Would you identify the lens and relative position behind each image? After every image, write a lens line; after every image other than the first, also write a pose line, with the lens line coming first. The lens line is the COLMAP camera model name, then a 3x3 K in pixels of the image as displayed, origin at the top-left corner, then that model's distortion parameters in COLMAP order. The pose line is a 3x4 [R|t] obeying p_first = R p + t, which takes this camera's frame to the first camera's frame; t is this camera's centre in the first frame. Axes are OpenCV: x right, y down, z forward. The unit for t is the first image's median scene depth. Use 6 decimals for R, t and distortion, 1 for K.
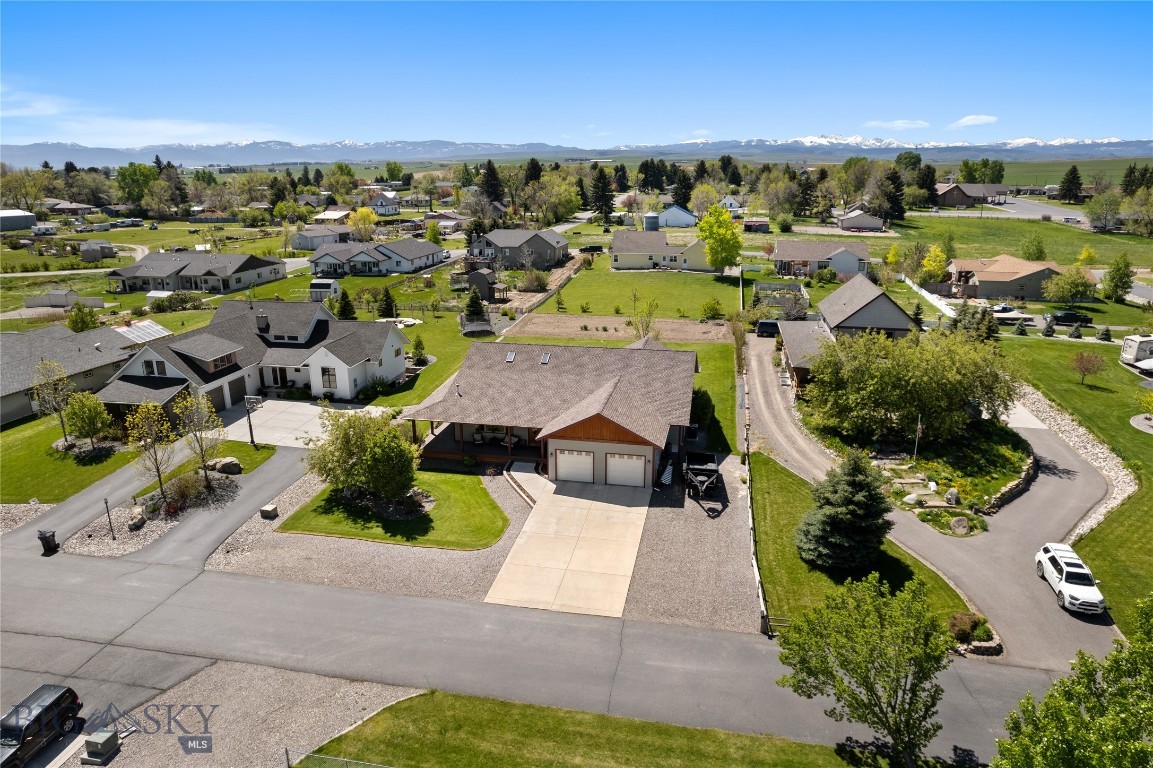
lens RADIAL K [[743.2, 0, 580.1], [0, 743.2, 384.0], [0, 0, 1]] dist [-0.075920, 0.067250]
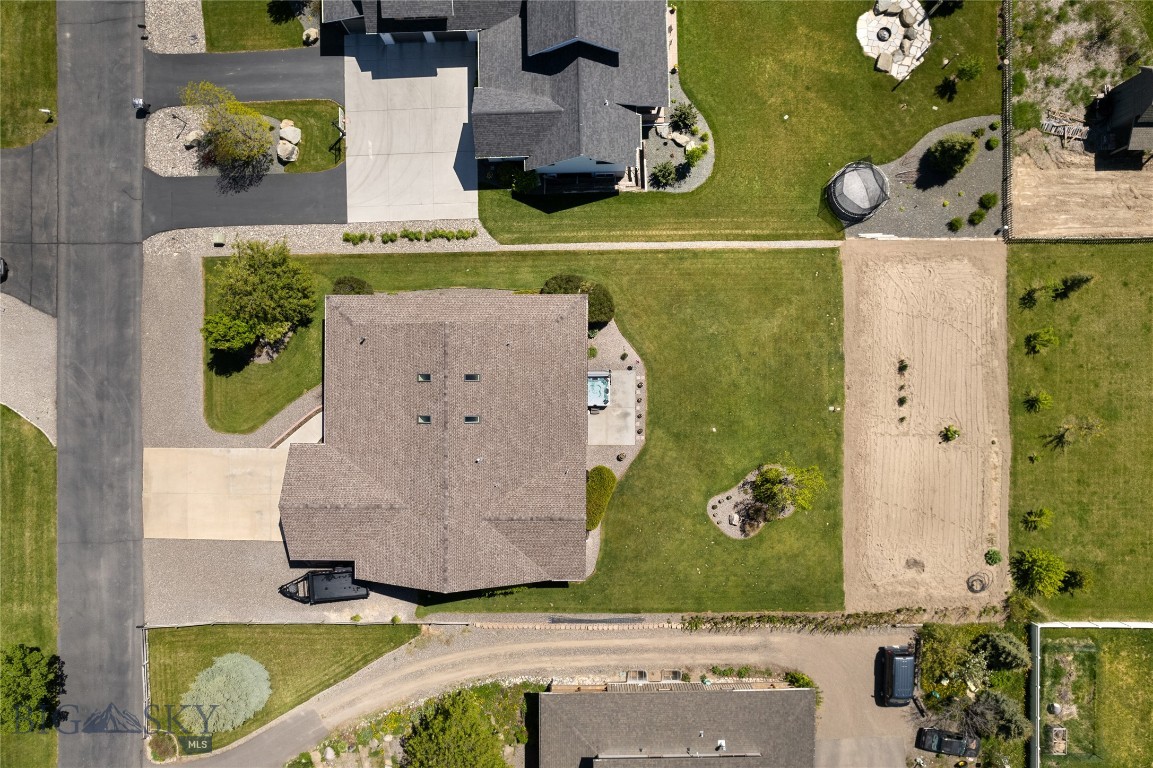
lens RADIAL K [[743.2, 0, 574.4], [0, 743.2, 381.0], [0, 0, 1]] dist [-0.075920, 0.067250]
pose [[0.199990, 0.979794, 0.002729, -0.061559], [-0.271639, 0.052769, 0.960951, -0.952789], [0.941390, -0.192922, 0.276704, 0.976360]]
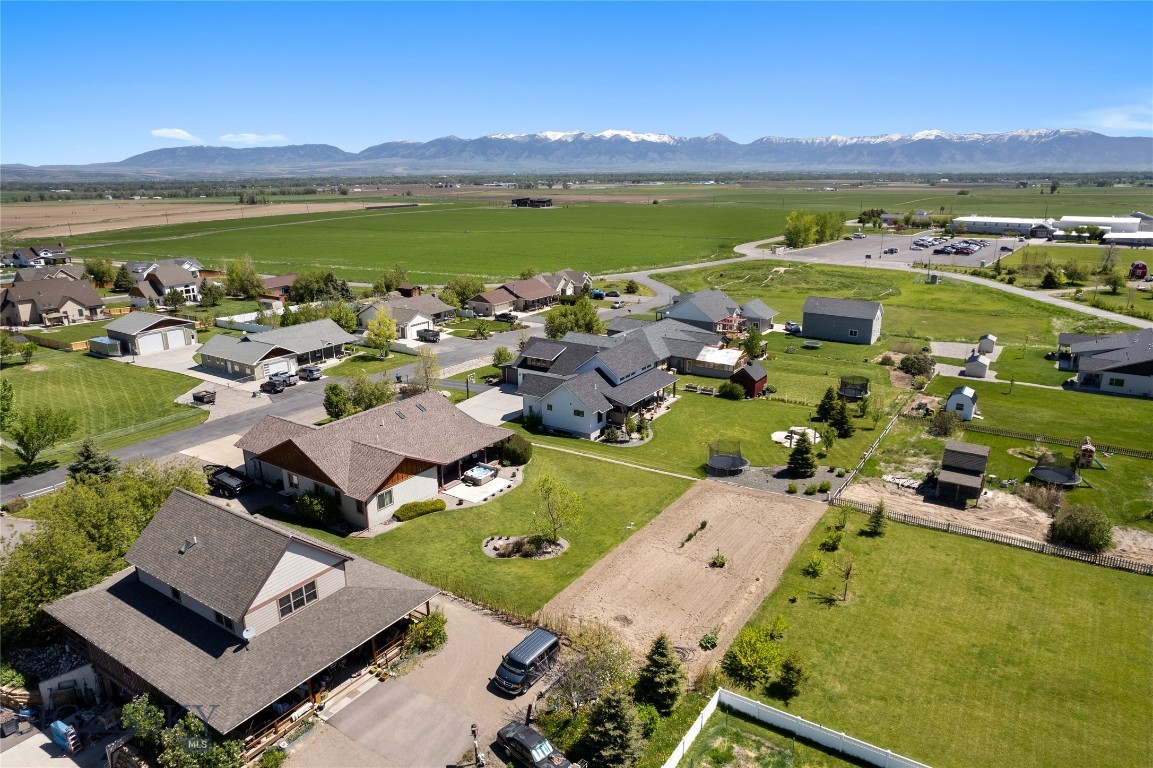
lens RADIAL K [[743.2, 0, 581.0], [0, 743.2, 379.8], [0, 0, 1]] dist [-0.075920, 0.067250]
pose [[-0.377463, 0.258876, -0.889104, 1.006688], [-0.255234, 0.893855, 0.368617, -0.681164], [0.890156, 0.366069, -0.271323, 1.726487]]
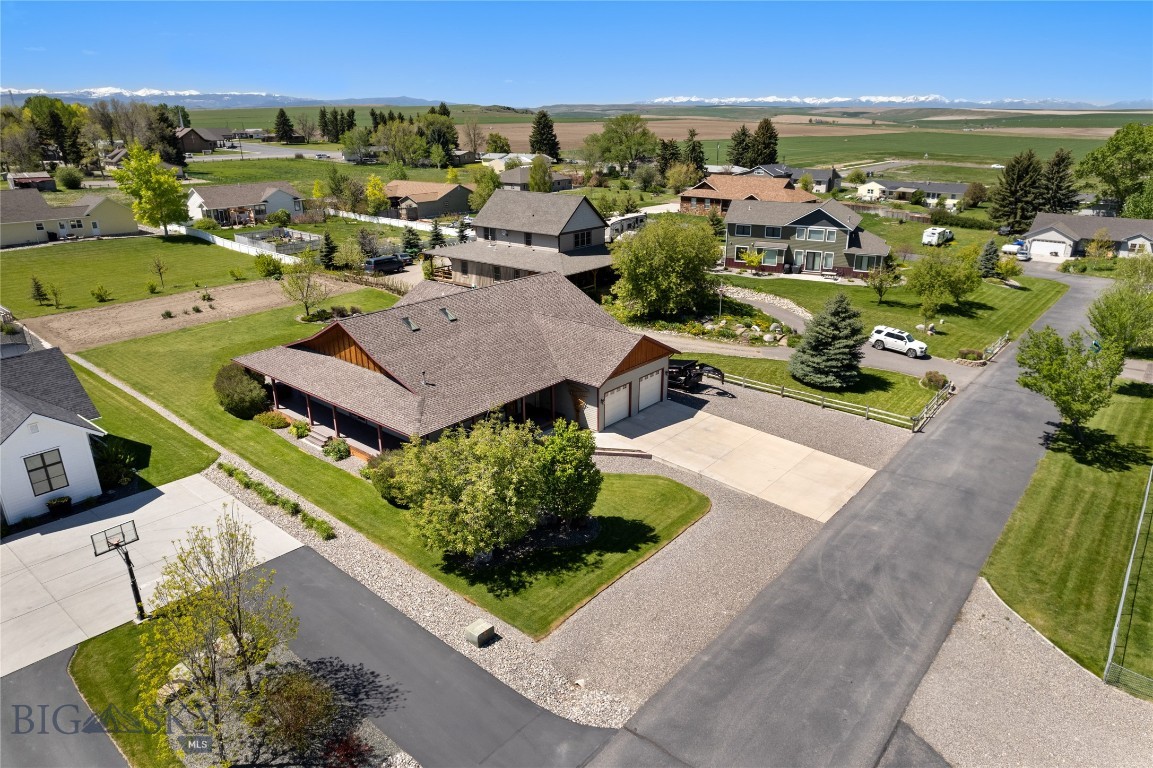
lens RADIAL K [[743.2, 0, 583.7], [0, 743.2, 383.4], [0, 0, 1]] dist [-0.075920, 0.067250]
pose [[0.479326, -0.297420, 0.825704, -0.667708], [0.247746, 0.948417, 0.197803, -0.088286], [-0.841943, 0.109753, 0.528286, 0.502060]]
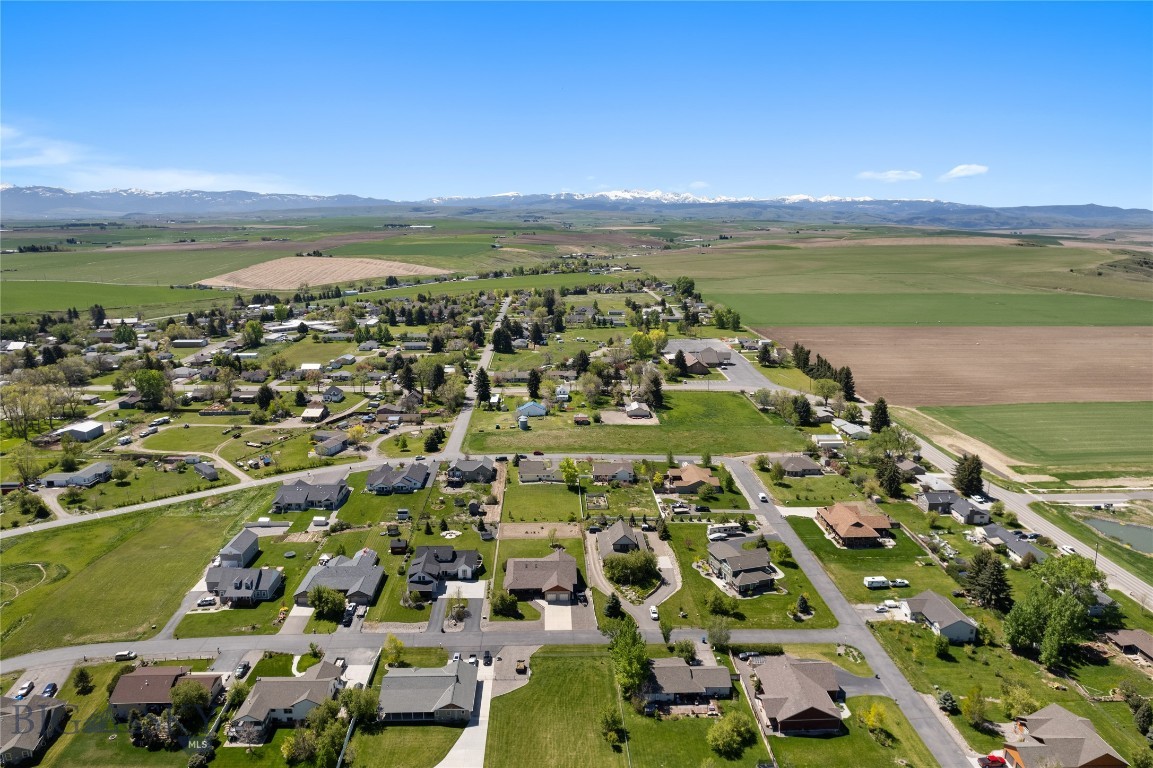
lens RADIAL K [[743.2, 0, 582.6], [0, 743.2, 390.4], [0, 0, 1]] dist [-0.075920, 0.067250]
pose [[0.969457, -0.043850, 0.241311, -0.702411], [0.057038, 0.997221, -0.047934, -0.747198], [-0.238538, 0.060233, 0.969263, -2.790741]]
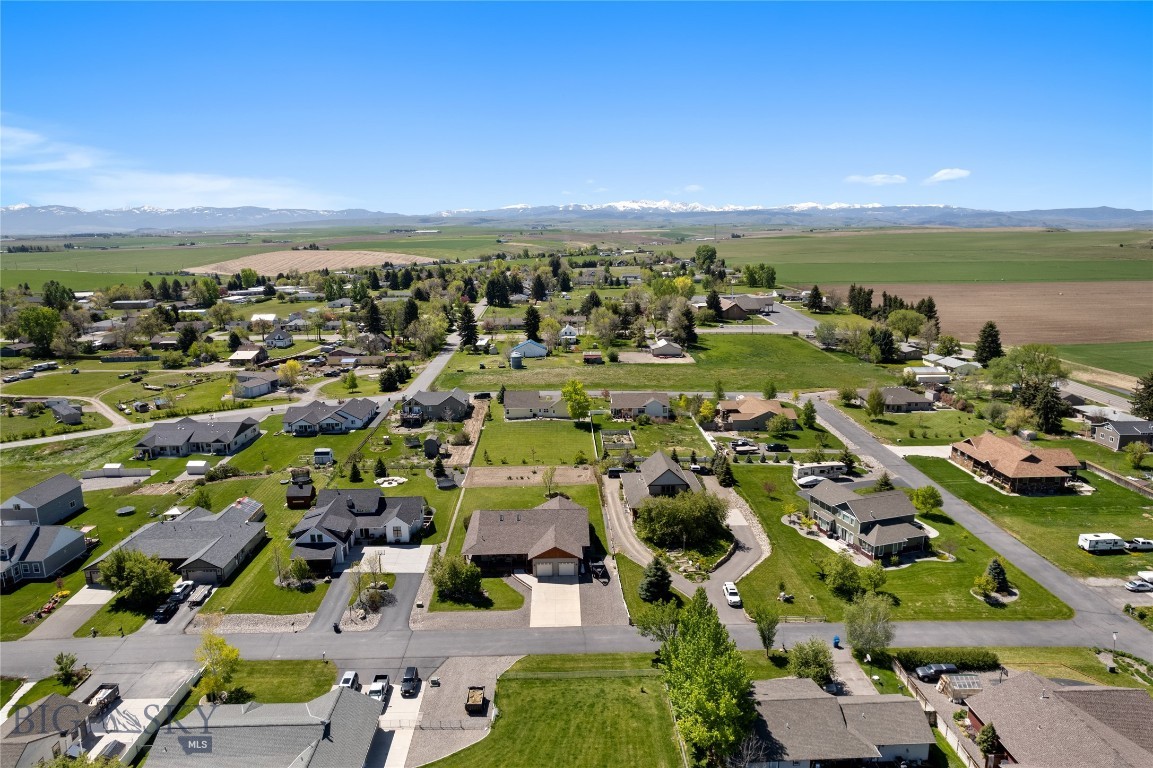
lens RADIAL K [[743.2, 0, 581.5], [0, 743.2, 384.0], [0, 0, 1]] dist [-0.075920, 0.067250]
pose [[0.972573, -0.050942, 0.226952, -0.348041], [0.069183, 0.994918, -0.073155, -0.258178], [-0.222072, 0.086850, 0.971155, -1.181664]]
